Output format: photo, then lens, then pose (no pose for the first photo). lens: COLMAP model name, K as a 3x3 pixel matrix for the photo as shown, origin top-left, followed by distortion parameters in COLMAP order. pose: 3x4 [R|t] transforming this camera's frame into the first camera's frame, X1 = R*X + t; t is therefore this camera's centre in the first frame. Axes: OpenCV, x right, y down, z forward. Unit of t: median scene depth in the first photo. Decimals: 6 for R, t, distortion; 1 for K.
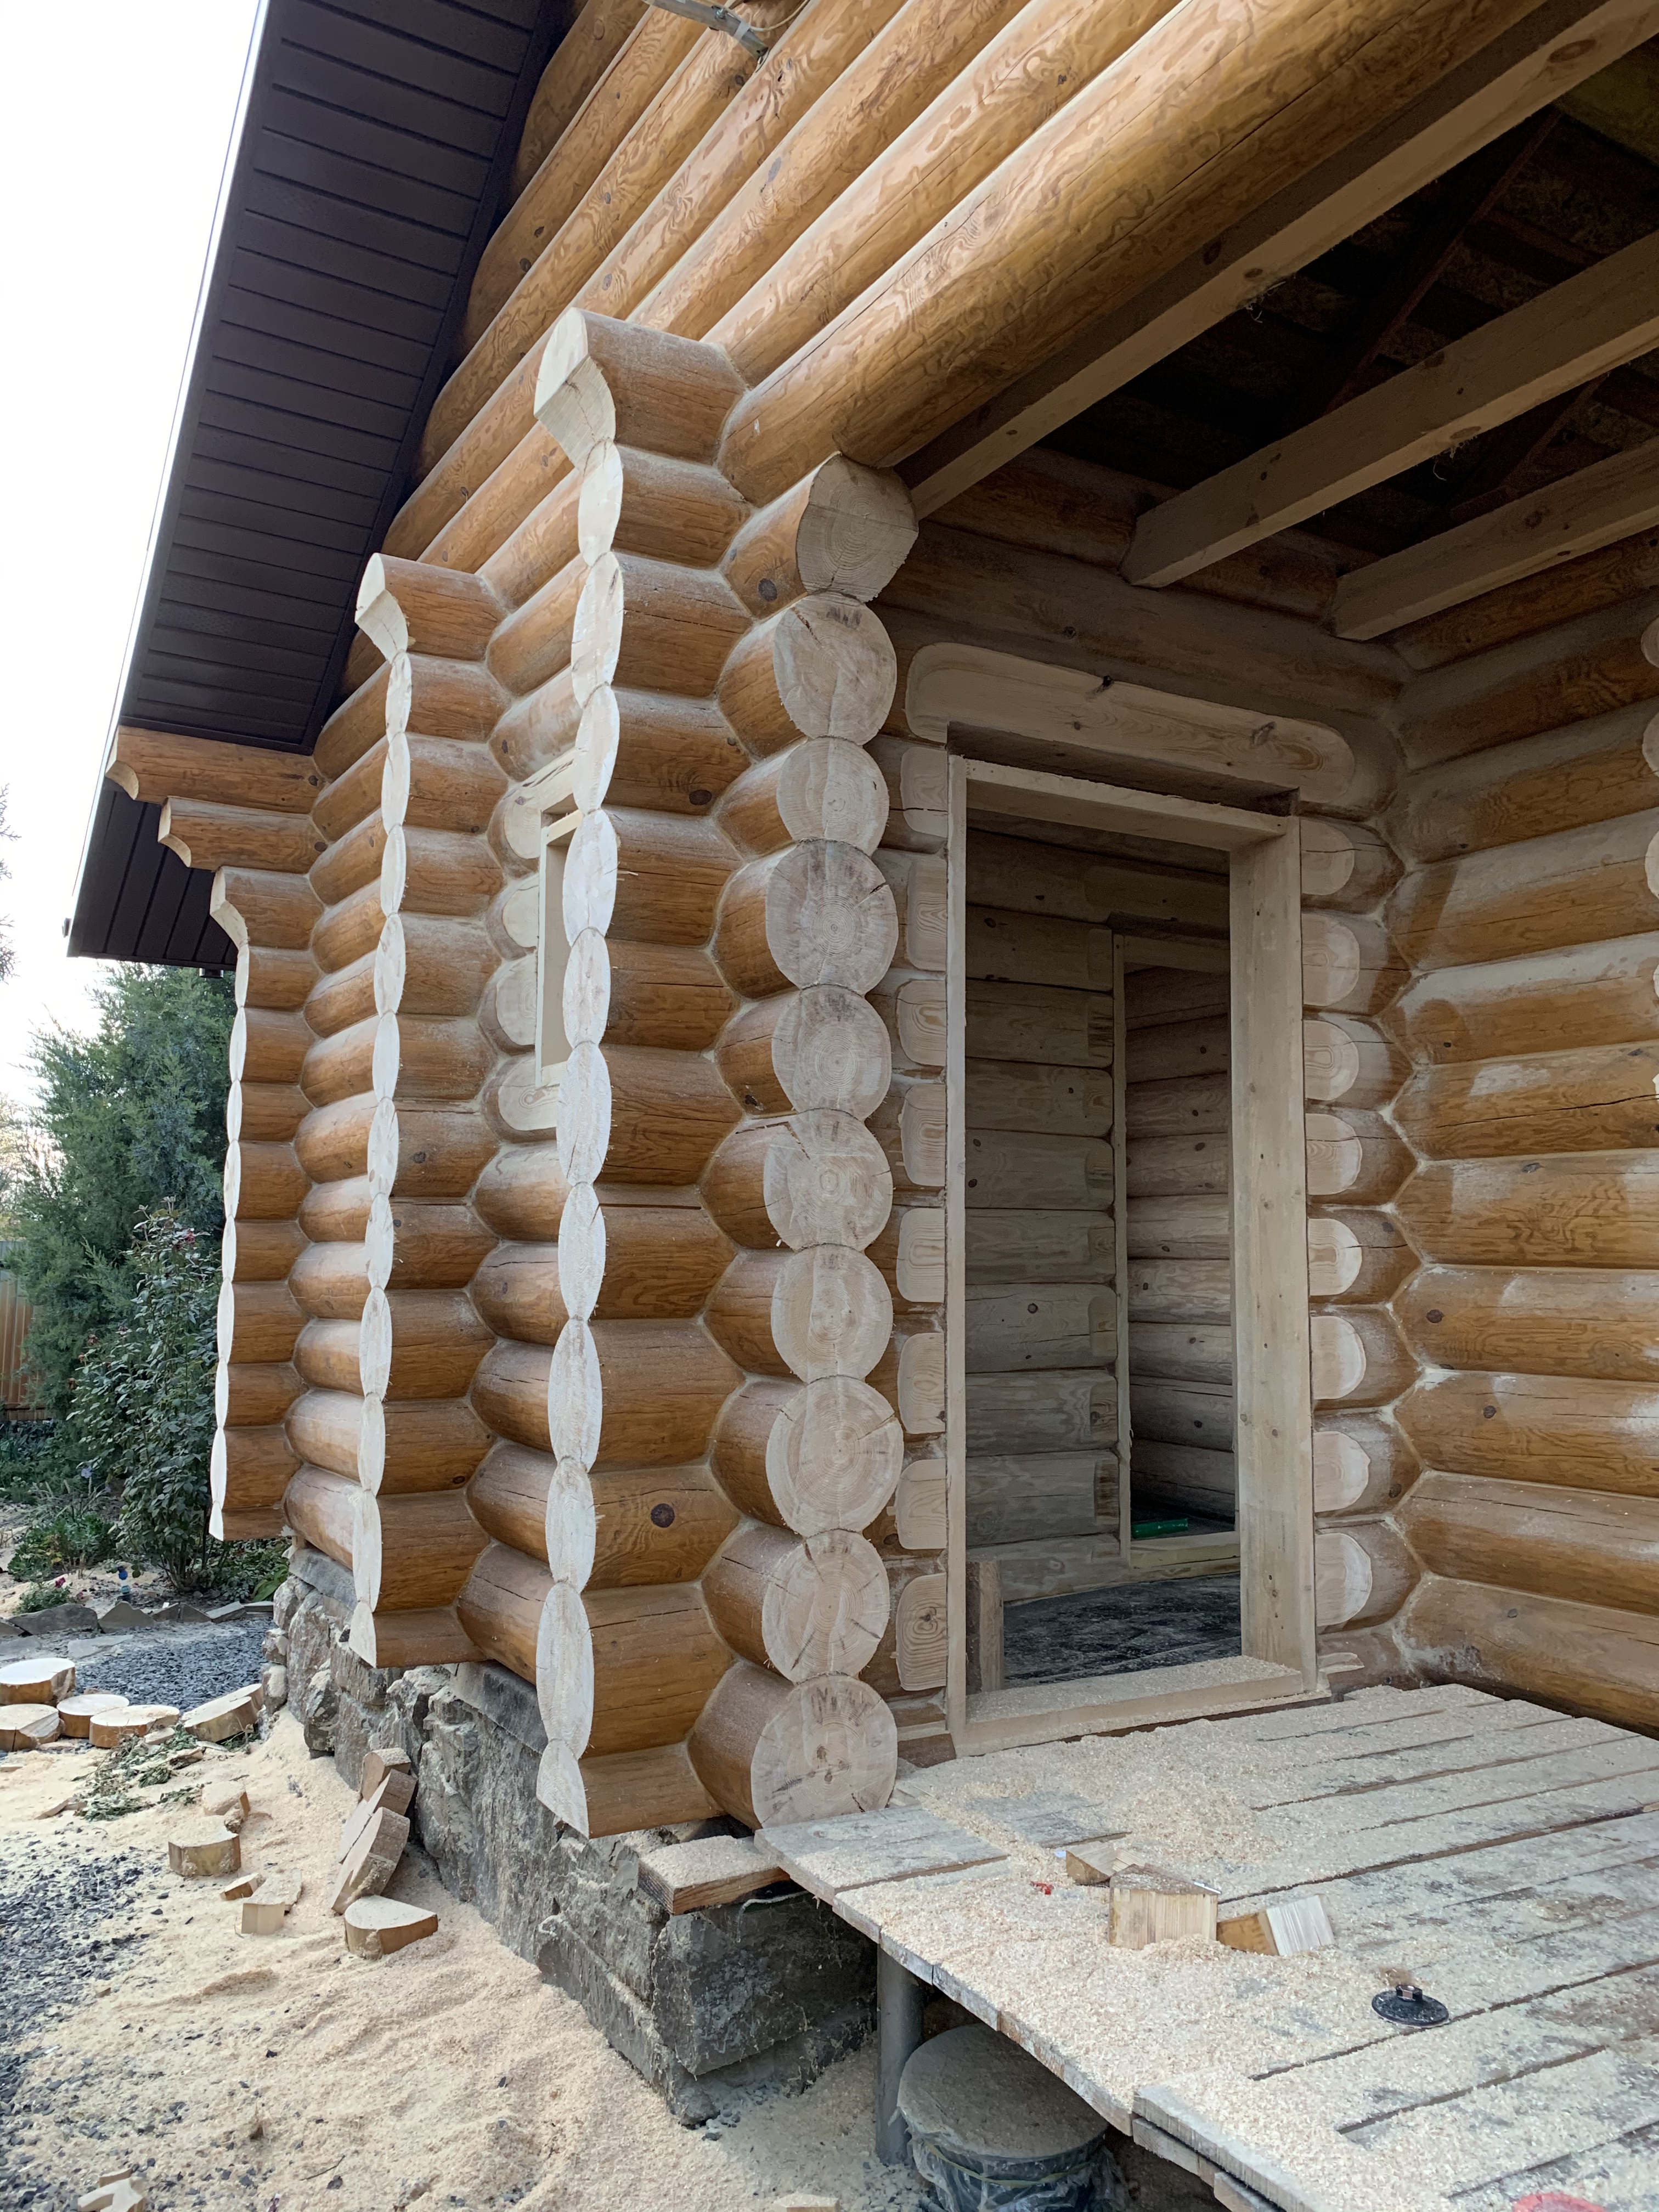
lens RADIAL K [[1687.3, 0, 794.1], [0, 1687.3, 1088.7], [0, 0, 1]] dist [0.050643, -0.033505]
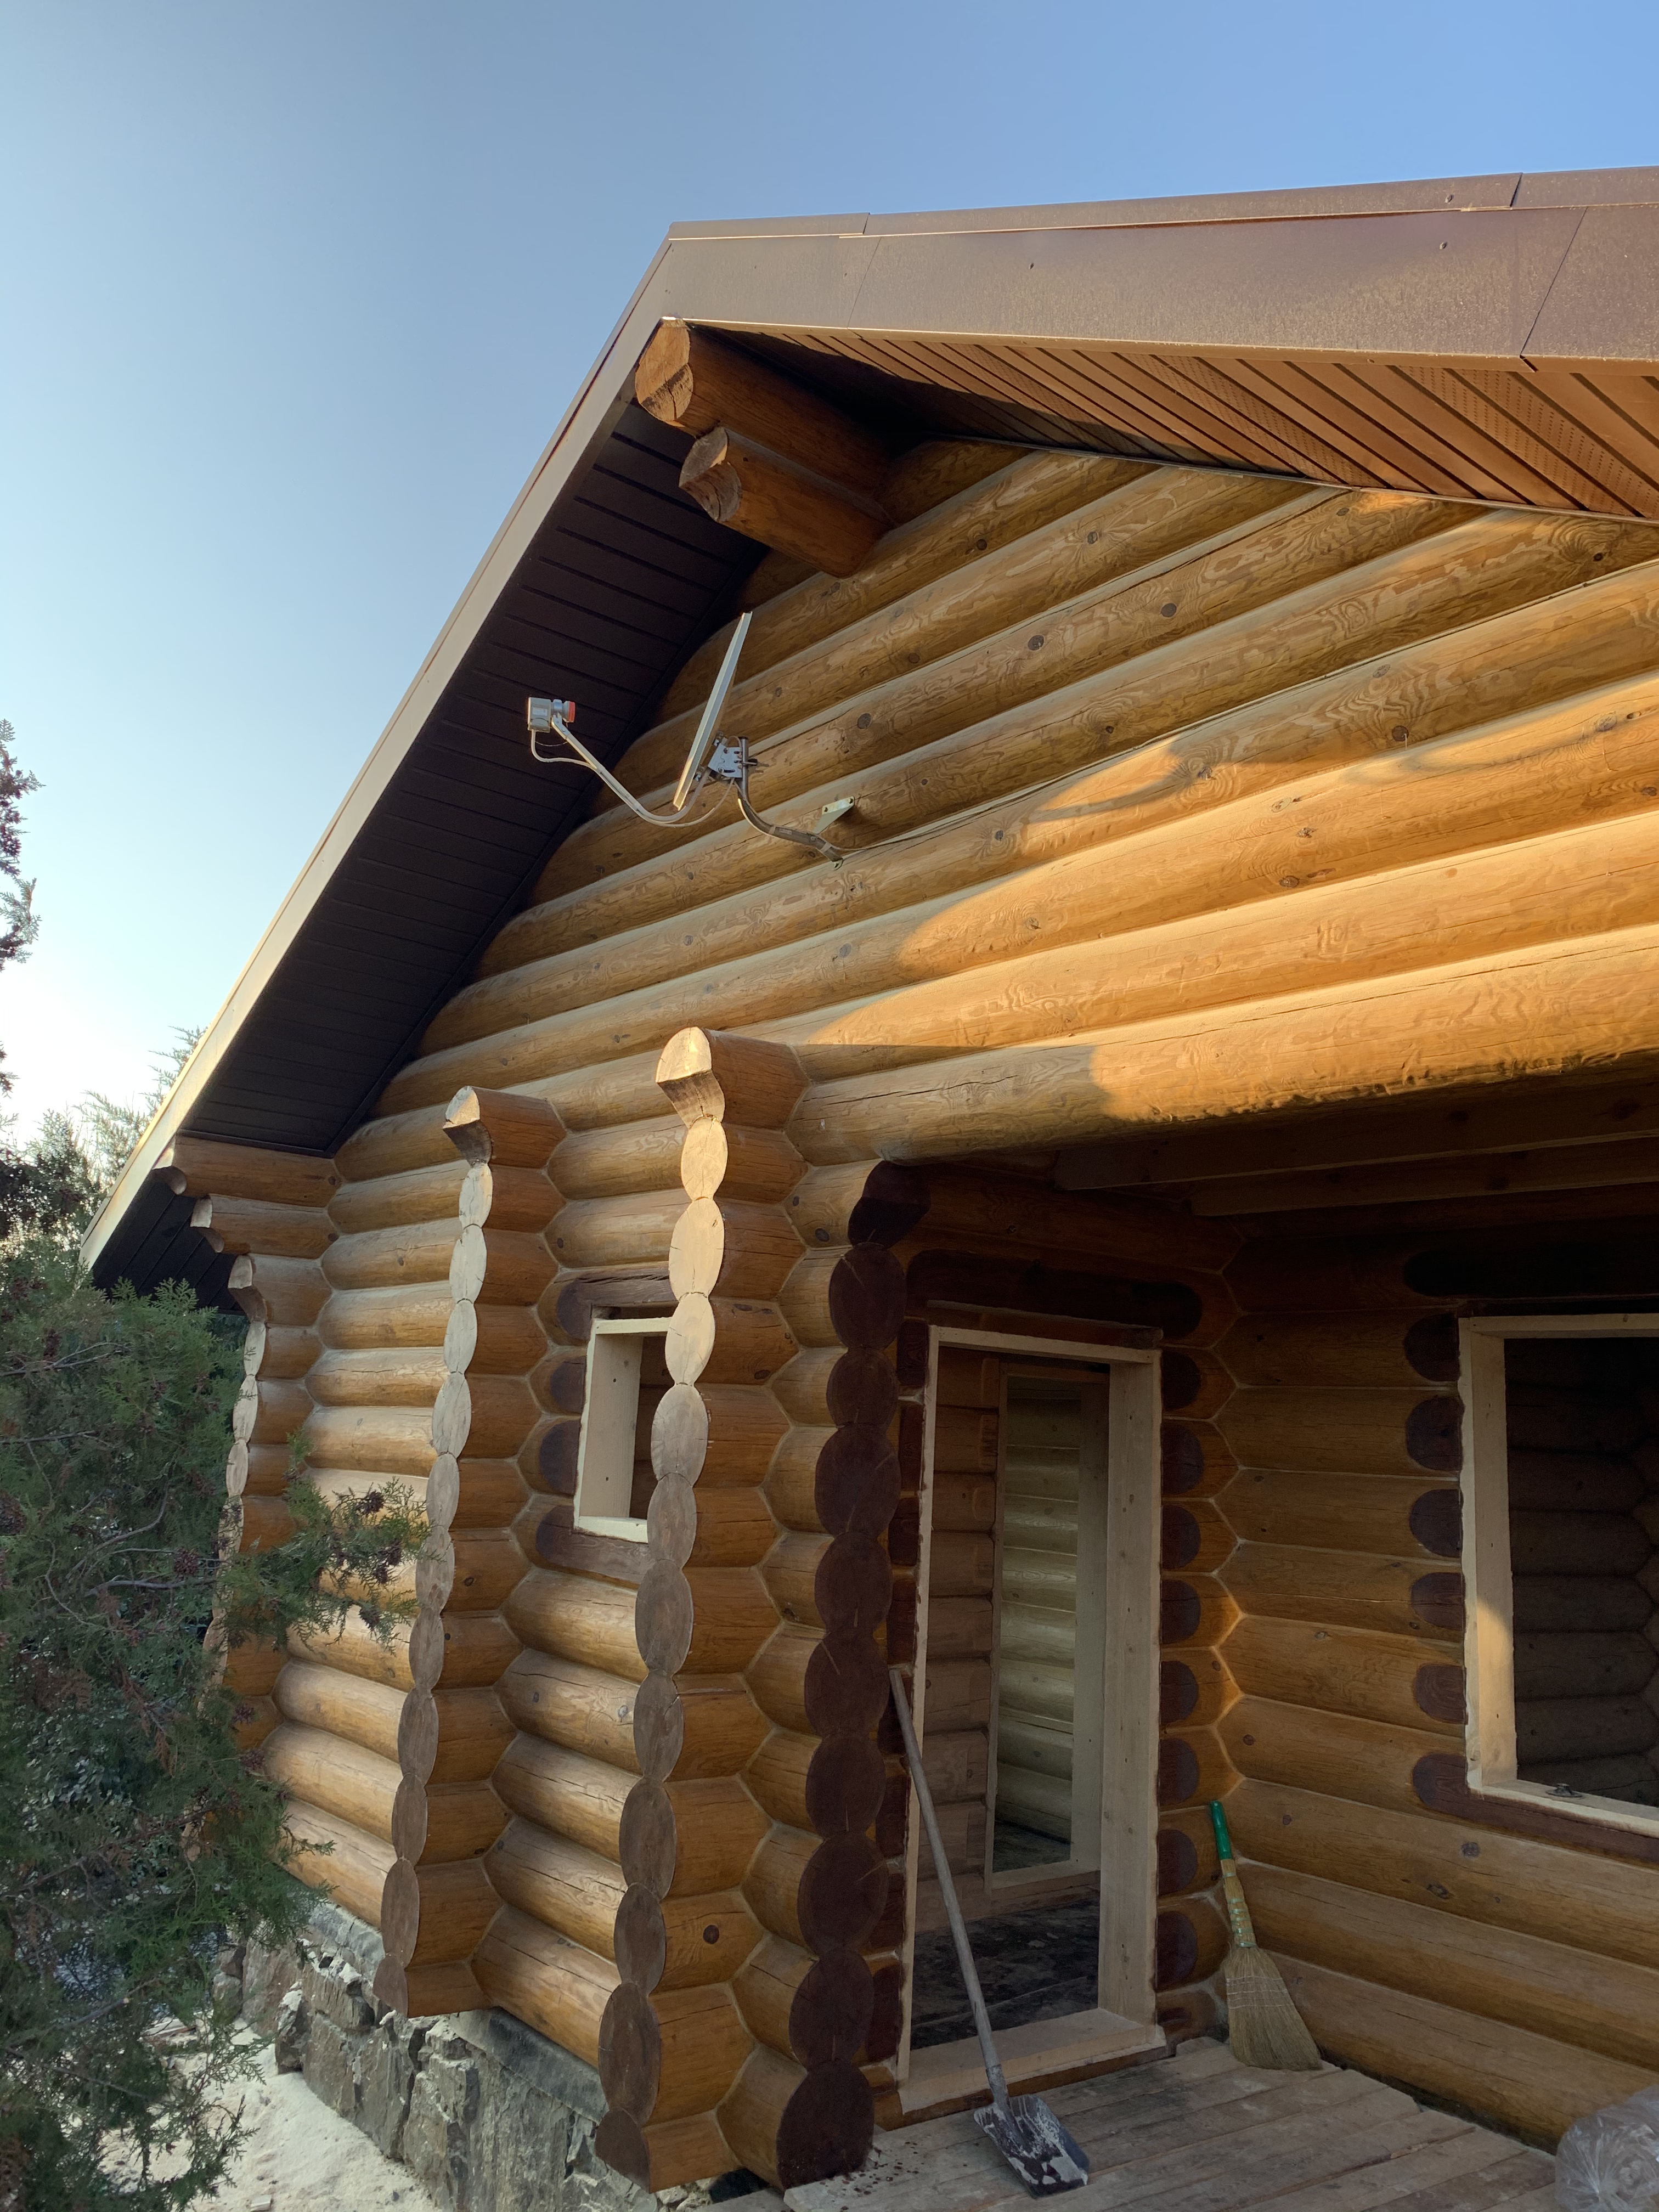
lens RADIAL K [[1687.3, 0, 829.1], [0, 1687.3, 1111.0], [0, 0, 1]] dist [0.050643, -0.033505]
pose [[0.988017, 0.070181, 0.137464, -0.159245], [-0.057672, 0.993999, -0.092955, -0.204146], [-0.143163, 0.083914, 0.986135, -0.296316]]
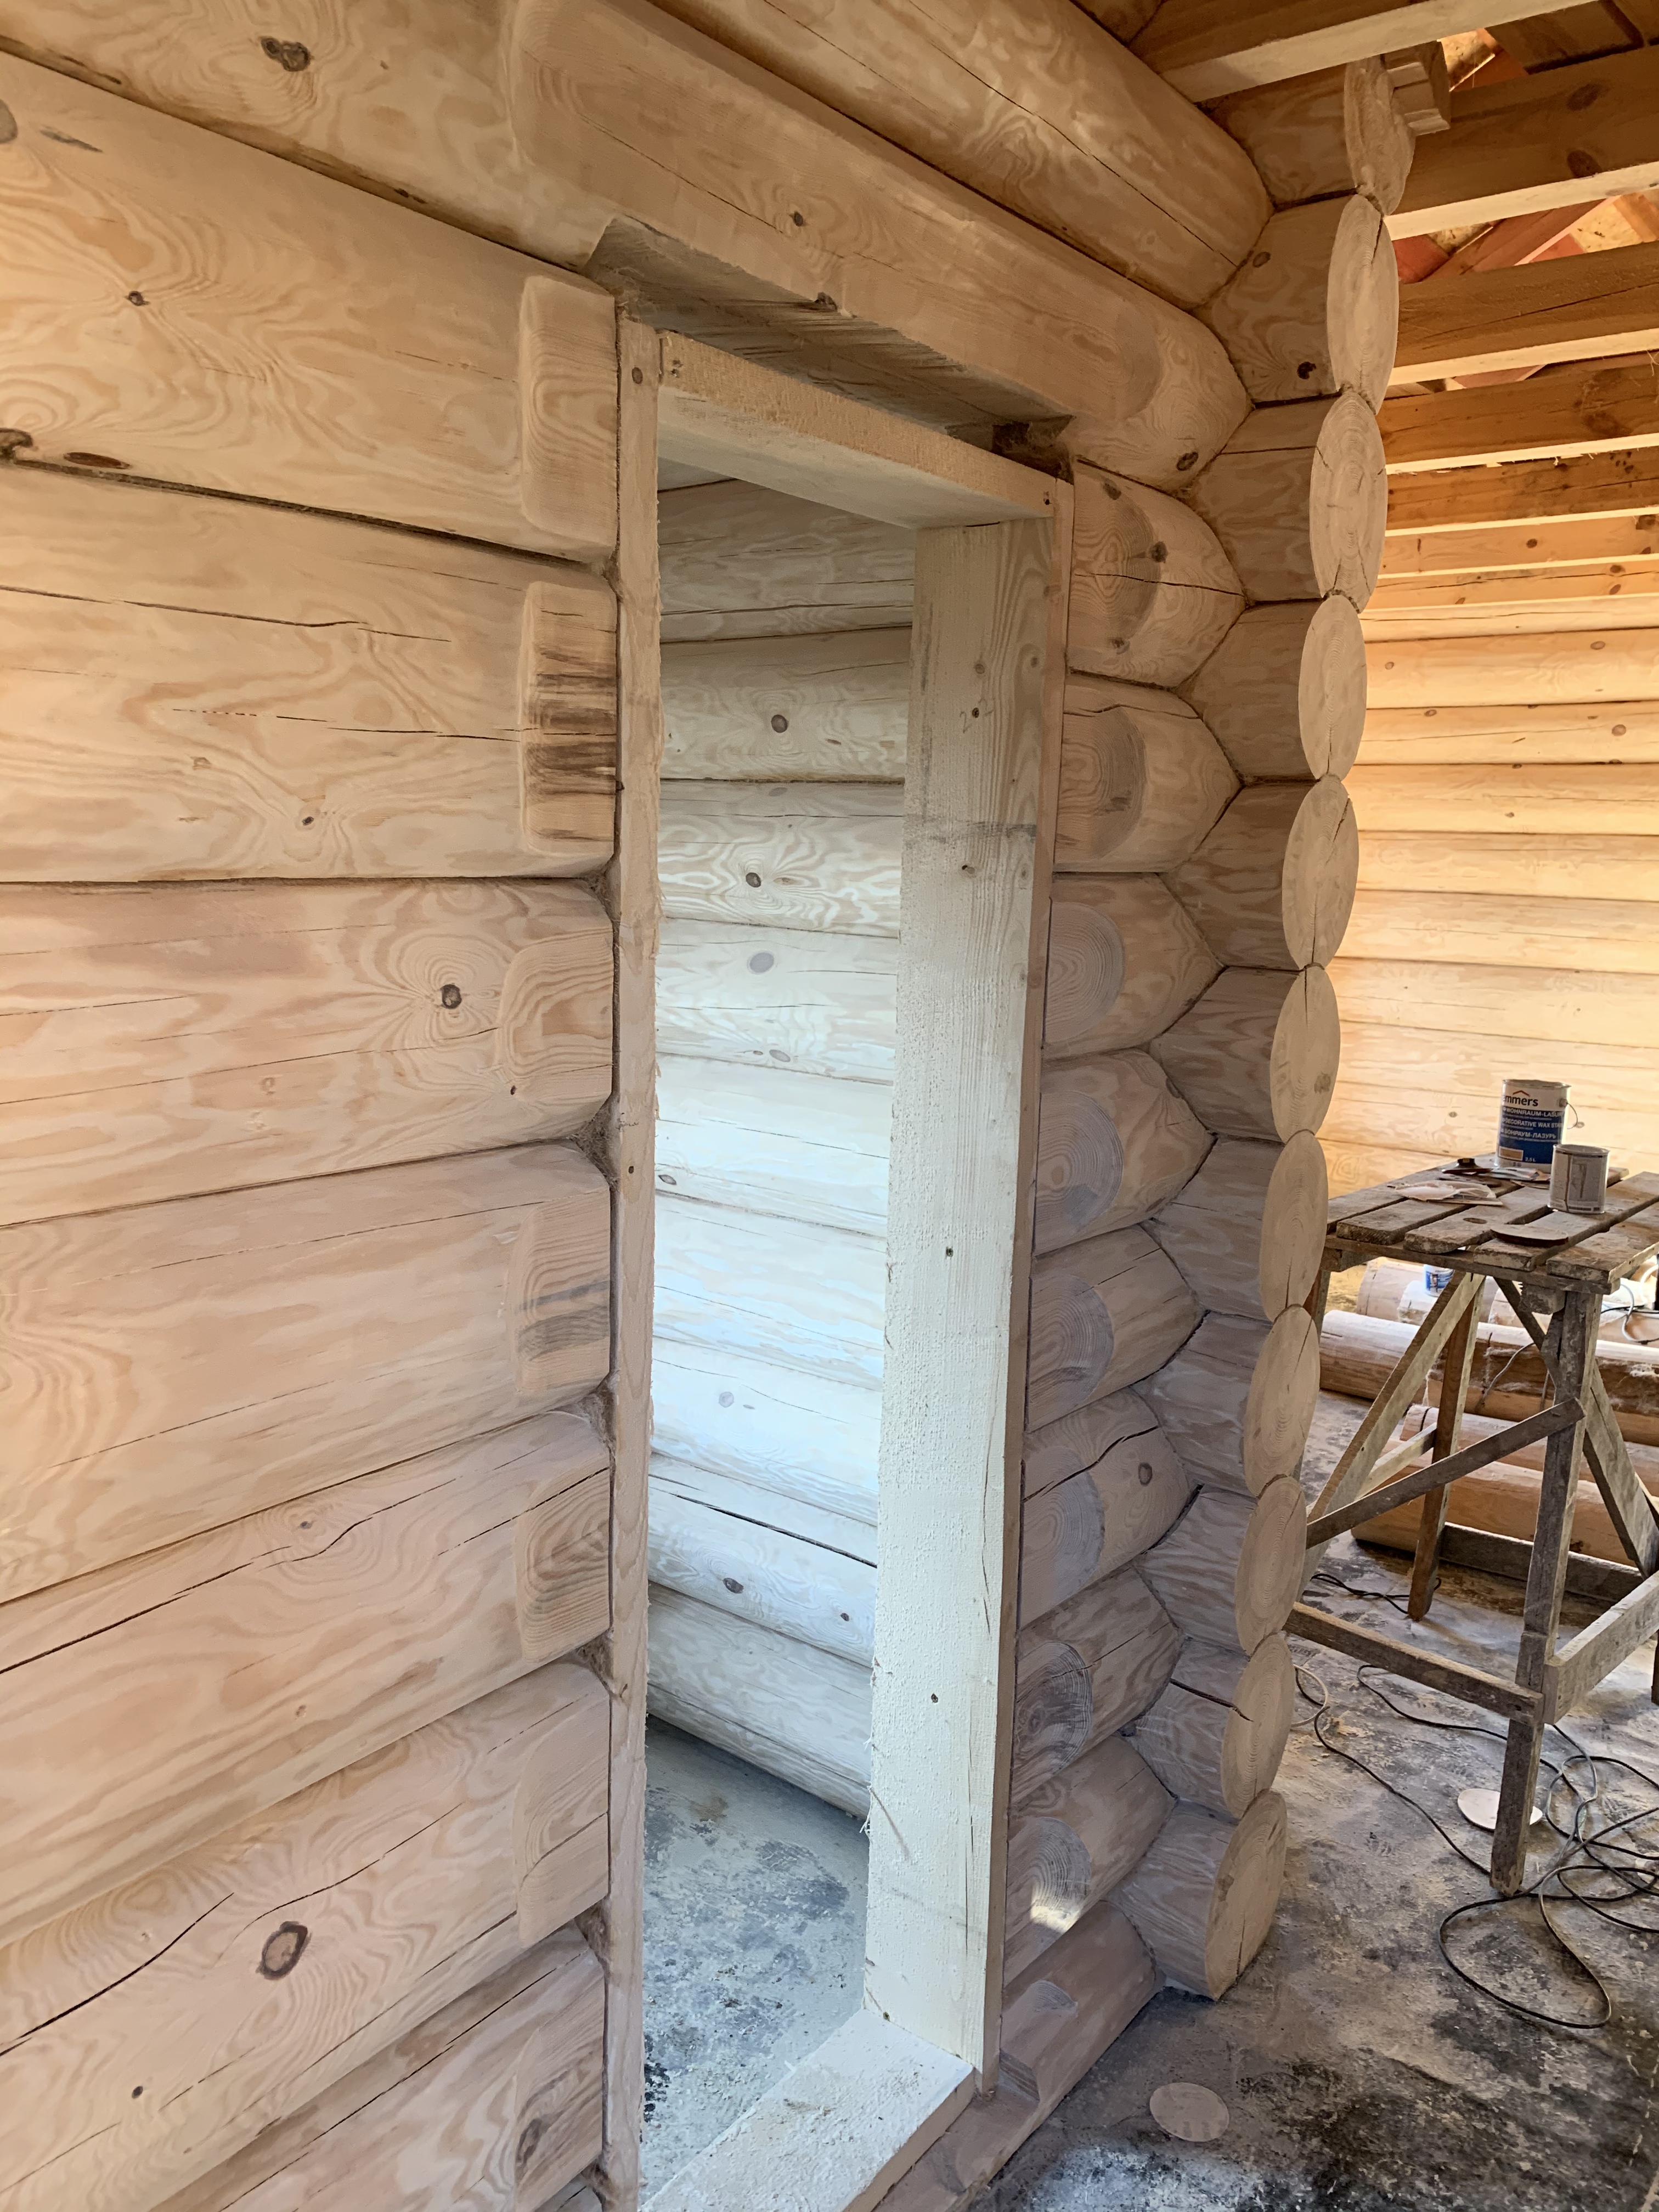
lens RADIAL K [[1687.3, 0, 826.5], [0, 1687.3, 1109.0], [0, 0, 1]] dist [0.050643, -0.033505]
pose [[0.928545, -0.046083, 0.368347, 0.161709], [-0.053568, 0.965245, 0.255796, -0.061000], [-0.367334, -0.257250, 0.893806, 0.991631]]
